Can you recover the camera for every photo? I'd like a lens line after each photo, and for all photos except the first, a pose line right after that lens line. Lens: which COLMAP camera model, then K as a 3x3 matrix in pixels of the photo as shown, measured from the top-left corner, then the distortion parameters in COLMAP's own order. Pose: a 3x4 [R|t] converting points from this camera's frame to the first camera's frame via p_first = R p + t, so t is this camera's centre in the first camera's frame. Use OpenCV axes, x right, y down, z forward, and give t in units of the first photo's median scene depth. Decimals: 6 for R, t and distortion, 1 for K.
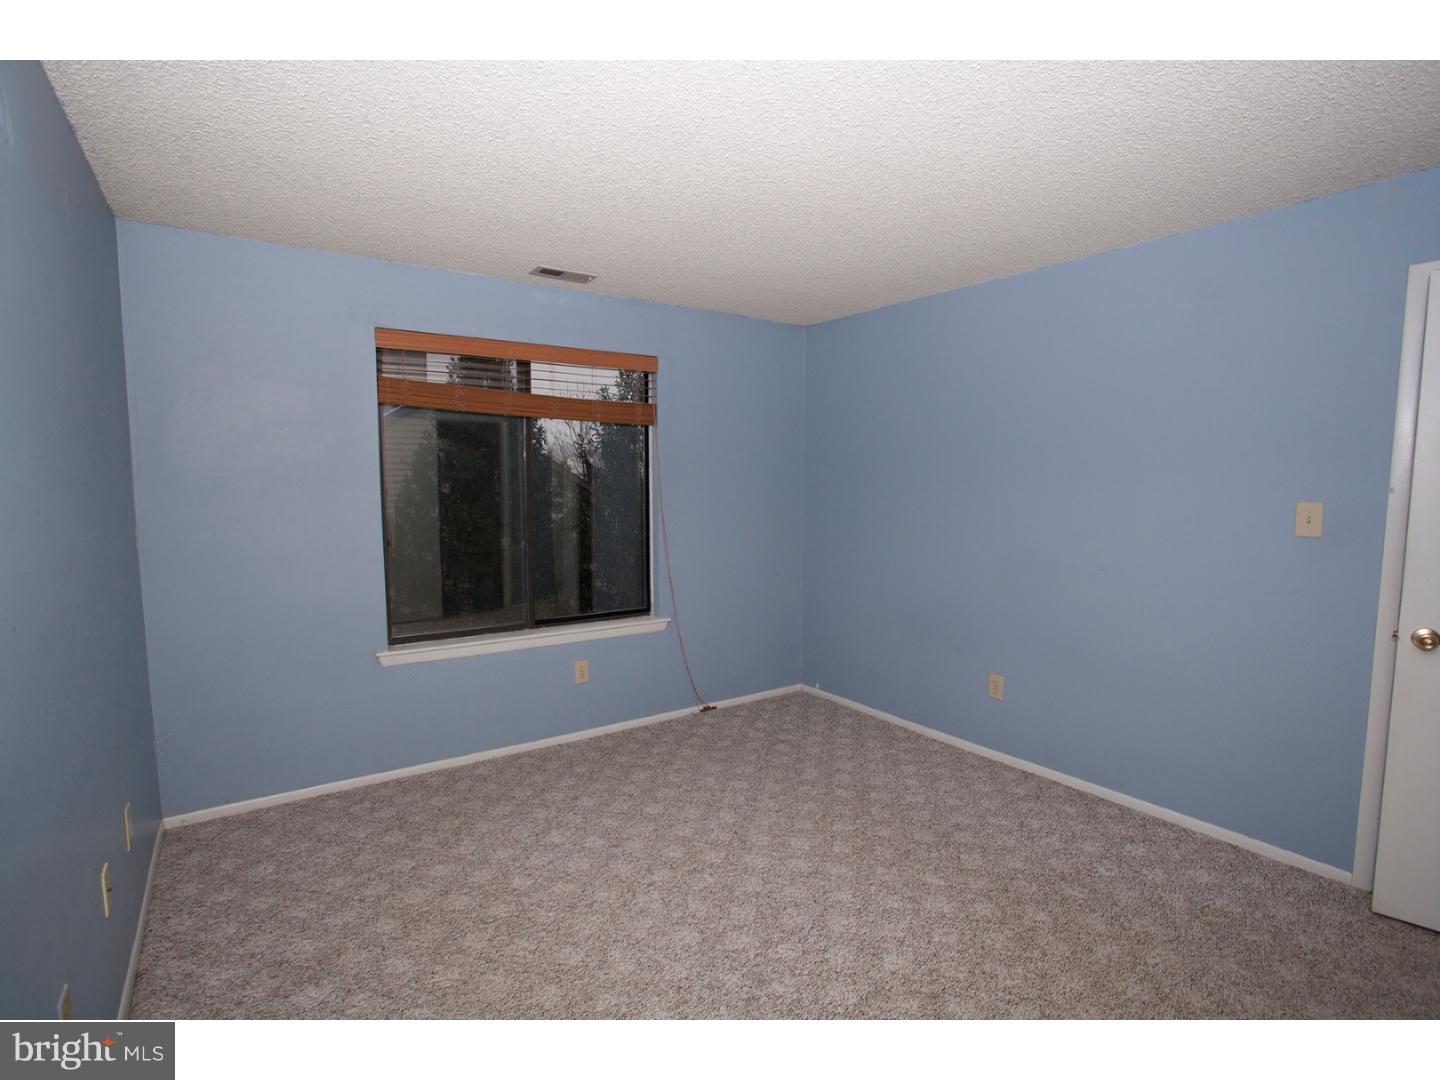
lens RADIAL K [[703.3, 0, 717.1], [0, 703.3, 542.0], [0, 0, 1]] dist [-0.080476, 0.043336]
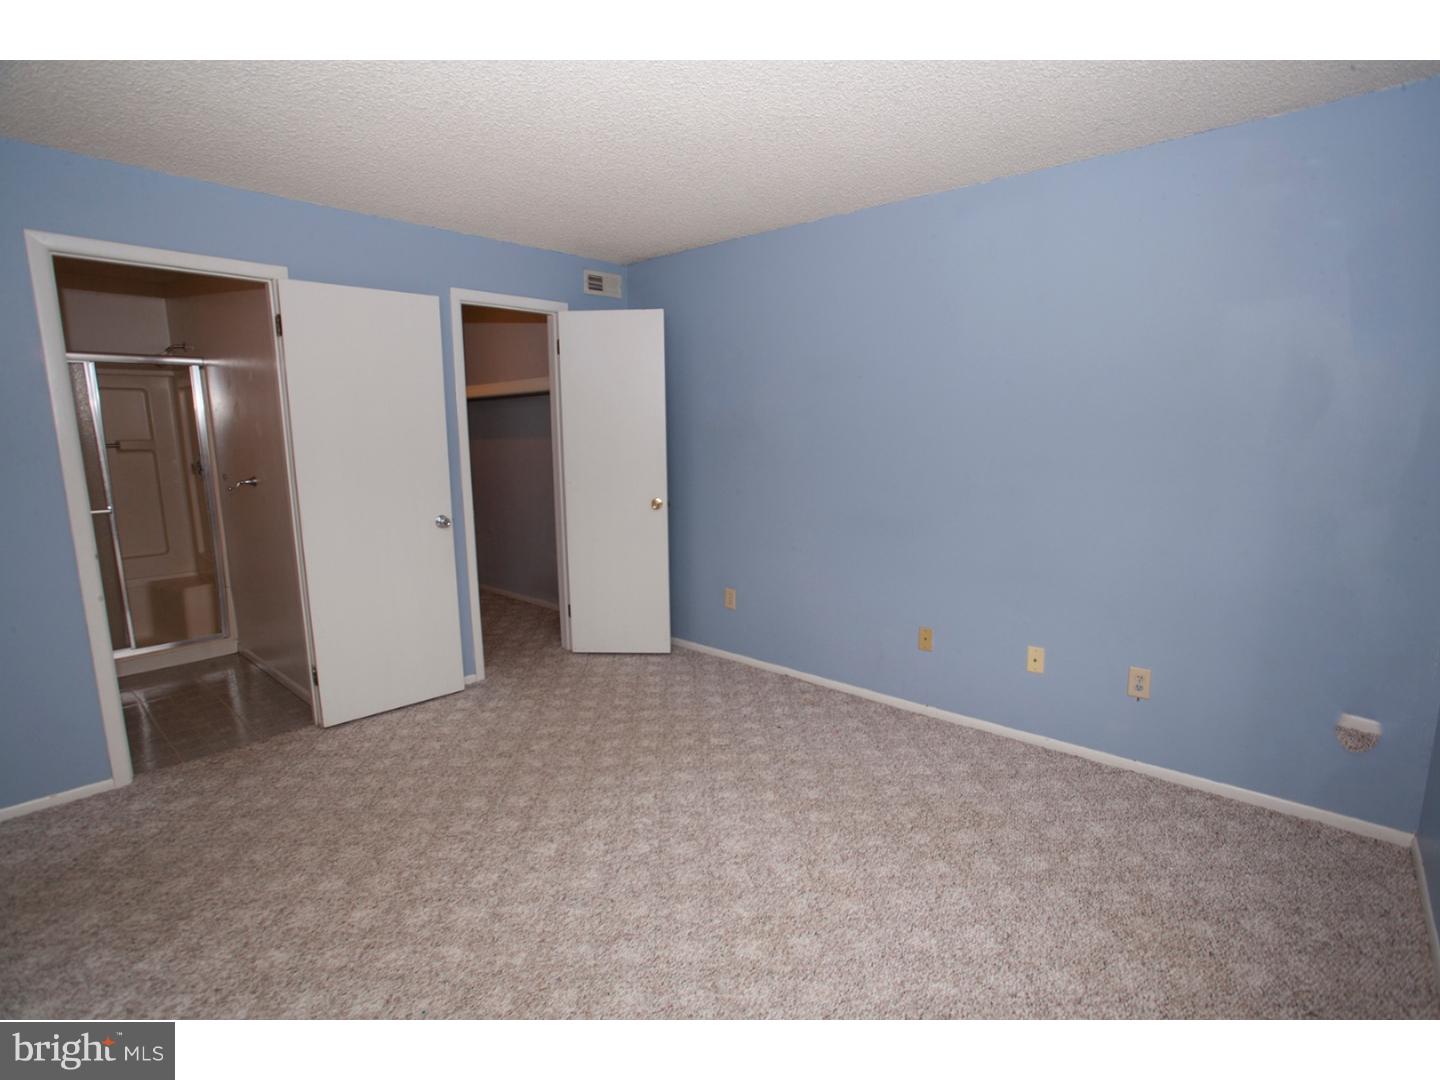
lens RADIAL K [[703.3, 0, 717.1], [0, 703.3, 542.0], [0, 0, 1]] dist [-0.080476, 0.043336]
pose [[-0.973902, 0.048288, -0.221773, 0.138890], [-0.008013, 0.969182, 0.246217, -0.109322], [0.226828, 0.241568, -0.943501, 1.319864]]
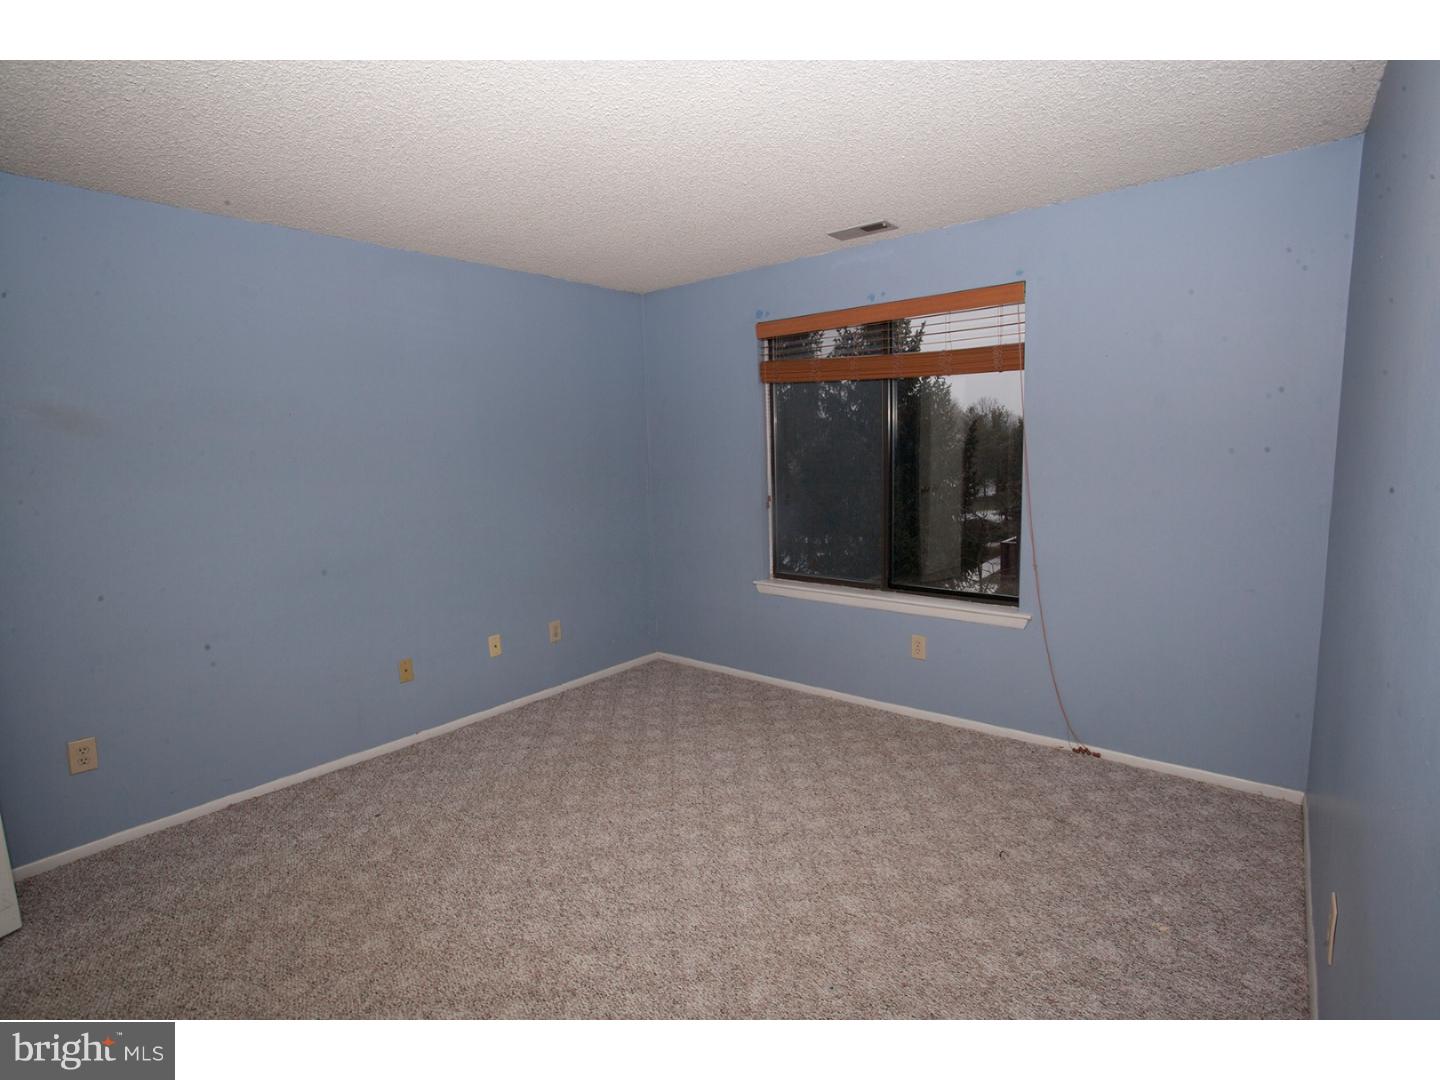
lens RADIAL K [[703.3, 0, 717.1], [0, 703.3, 542.0], [0, 0, 1]] dist [-0.080476, 0.043336]
pose [[0.265304, 0.122615, -0.956336, 0.748589], [-0.053283, 0.992229, 0.112435, -0.054979], [0.962691, 0.021127, 0.269776, 0.591877]]
